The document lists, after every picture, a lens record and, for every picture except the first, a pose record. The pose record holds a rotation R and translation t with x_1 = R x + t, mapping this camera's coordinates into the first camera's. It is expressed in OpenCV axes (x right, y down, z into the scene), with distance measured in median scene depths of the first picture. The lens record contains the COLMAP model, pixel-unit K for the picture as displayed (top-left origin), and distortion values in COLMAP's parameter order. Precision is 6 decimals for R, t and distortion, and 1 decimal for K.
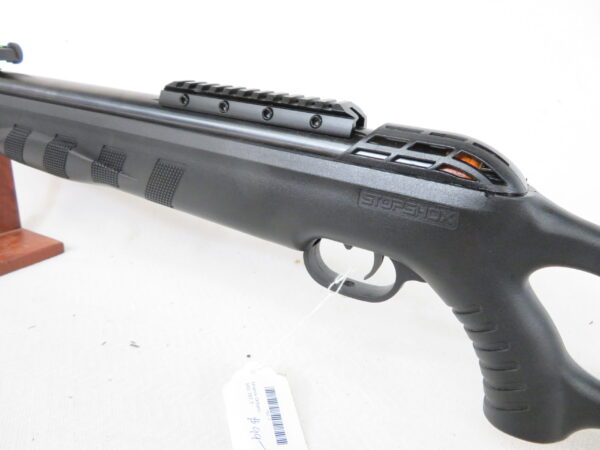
lens RADIAL K [[431.8, 0, 300.0], [0, 431.8, 225.0], [0, 0, 1]] dist [0.002995, 0.001587]
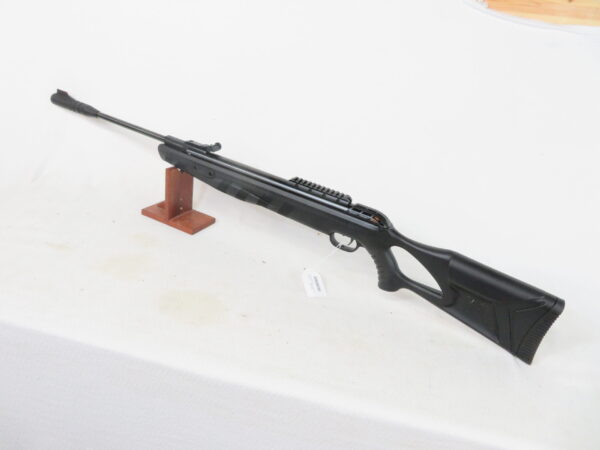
lens RADIAL K [[431.8, 0, 300.0], [0, 431.8, 225.0], [0, 0, 1]] dist [0.002995, 0.001587]
pose [[0.996507, 0.075612, 0.035449, -0.379990], [-0.078639, 0.992495, 0.093650, -0.343209], [-0.028101, -0.096111, 0.994974, -2.509229]]
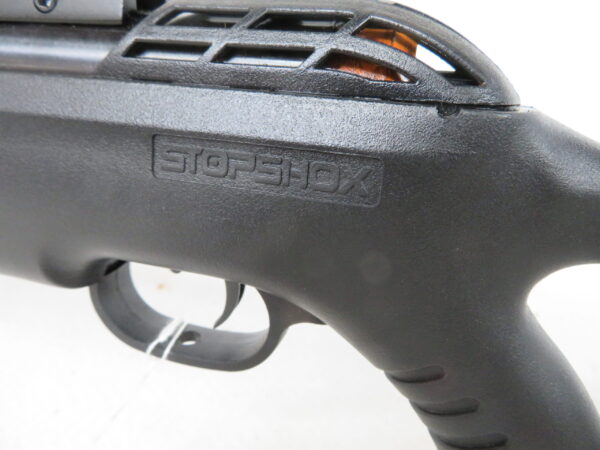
lens RADIAL K [[431.8, 0, 300.0], [0, 431.8, 225.0], [0, 0, 1]] dist [0.002995, 0.001587]
pose [[0.972468, -0.110464, 0.205191, 0.169677], [0.110586, 0.993807, 0.010911, 0.013053], [-0.205126, 0.012080, 0.978661, 0.516487]]
